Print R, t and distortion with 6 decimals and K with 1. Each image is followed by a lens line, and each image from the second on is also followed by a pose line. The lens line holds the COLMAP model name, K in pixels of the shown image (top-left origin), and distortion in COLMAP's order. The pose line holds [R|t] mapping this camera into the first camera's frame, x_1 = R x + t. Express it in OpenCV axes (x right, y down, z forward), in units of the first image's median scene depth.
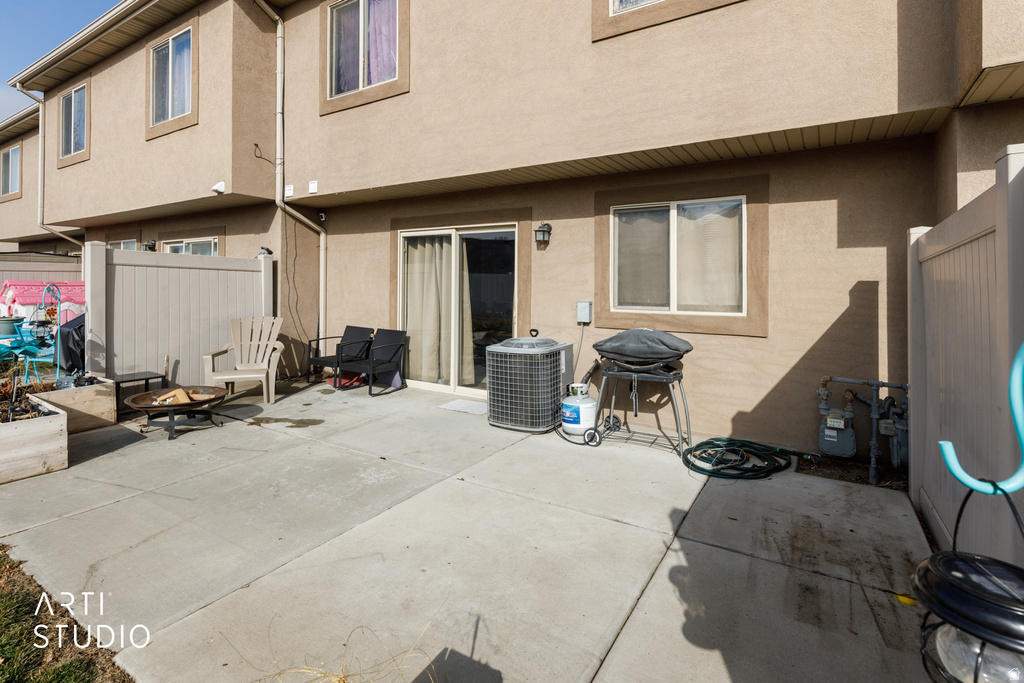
lens RADIAL K [[467.6, 0, 533.5], [0, 467.6, 277.4], [0, 0, 1]] dist [0.007027, -0.001252]
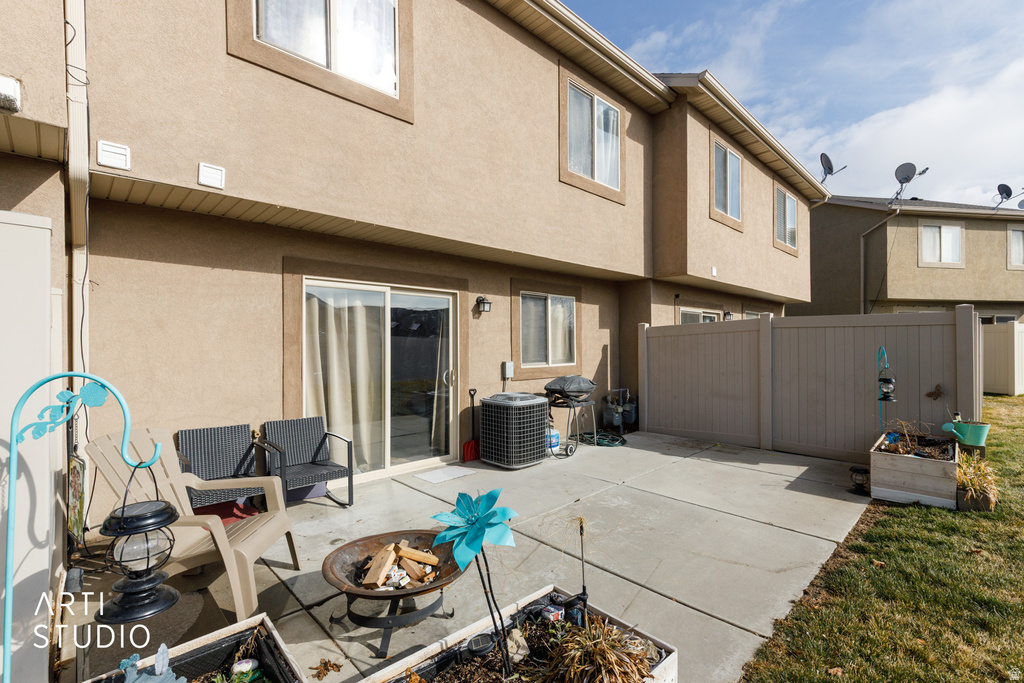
lens RADIAL K [[461.1, 0, 515.1], [0, 461.1, 345.7], [0, 0, 1]] dist [0.008867, -0.001126]
pose [[0.263854, -0.008408, 0.964526, -1.163340], [-0.005269, 0.999935, 0.010158, -0.005836], [-0.964548, -0.007763, 0.263792, 0.678119]]
